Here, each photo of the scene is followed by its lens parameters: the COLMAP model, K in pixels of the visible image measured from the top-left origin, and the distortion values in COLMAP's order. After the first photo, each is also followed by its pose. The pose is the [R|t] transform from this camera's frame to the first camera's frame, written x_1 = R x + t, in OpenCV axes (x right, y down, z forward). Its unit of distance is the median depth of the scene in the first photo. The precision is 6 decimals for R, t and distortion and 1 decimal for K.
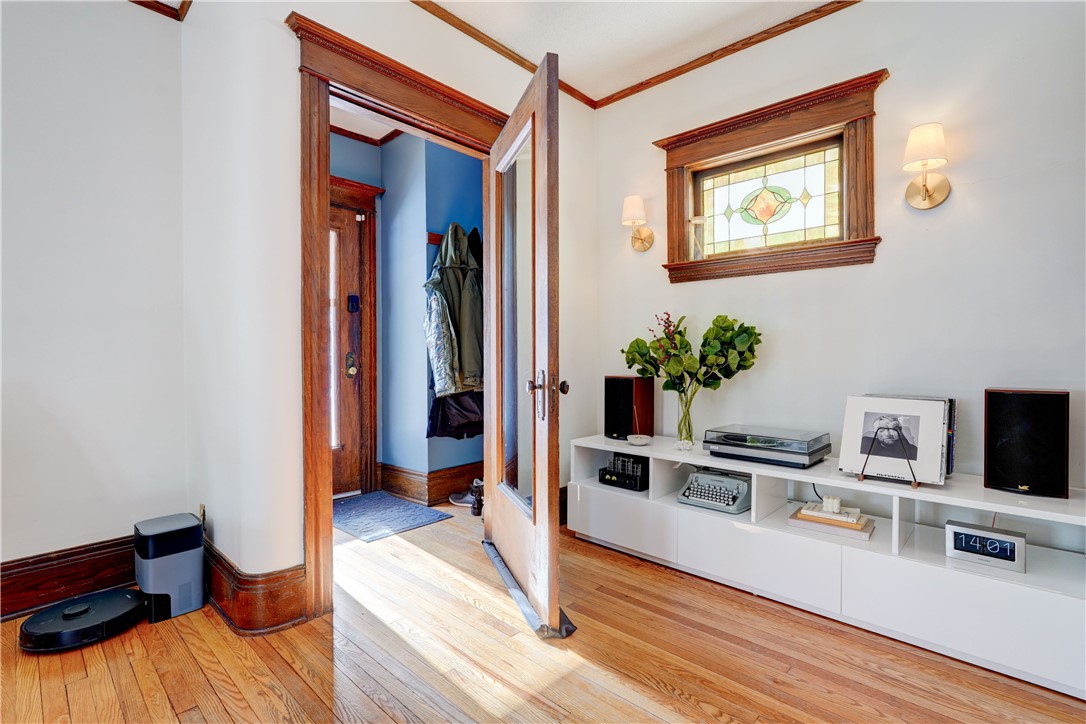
lens RADIAL K [[503.9, 0, 501.4], [0, 503.9, 361.4], [0, 0, 1]] dist [-0.007952, 0.001490]
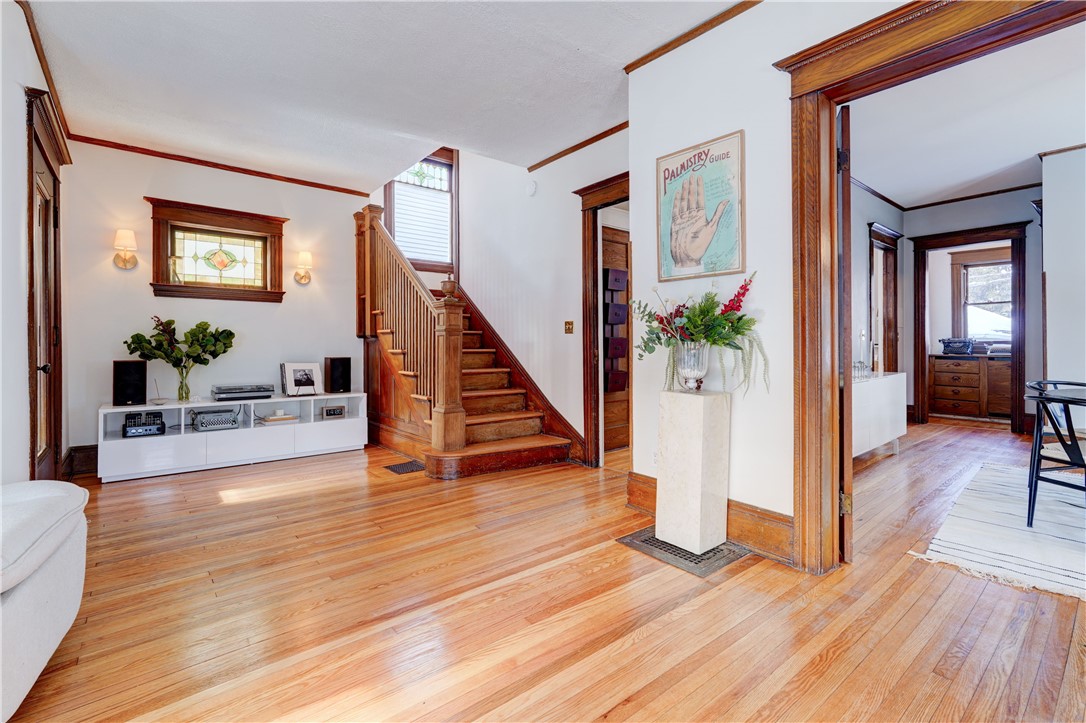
lens RADIAL K [[503.9, 0, 539.2], [0, 503.9, 342.6], [0, 0, 1]] dist [-0.007952, 0.001490]
pose [[0.154204, 0.005042, 0.988026, -1.120519], [0.012232, 0.999901, -0.007012, 0.004572], [-0.987963, 0.013167, 0.154127, -0.394602]]
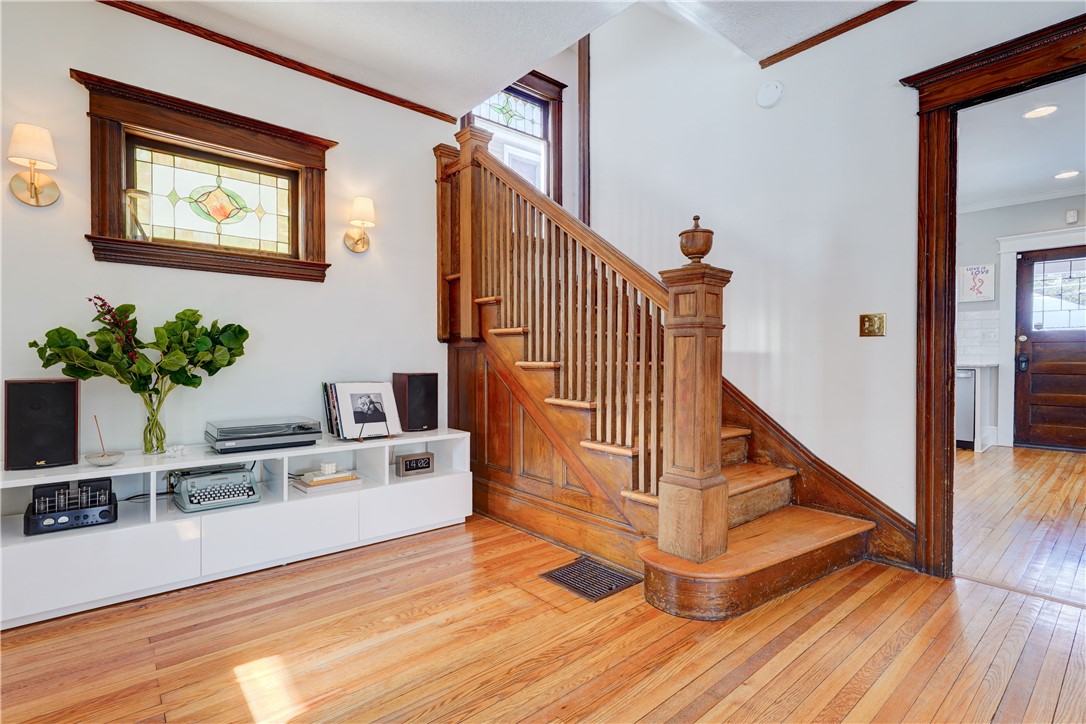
lens RADIAL K [[503.9, 0, 565.3], [0, 503.9, 363.2], [0, 0, 1]] dist [-0.007952, 0.001490]
pose [[0.075384, -0.014575, 0.997048, -0.478794], [0.003846, 0.999890, 0.014325, -0.001091], [-0.997147, 0.002755, 0.075432, 0.241770]]
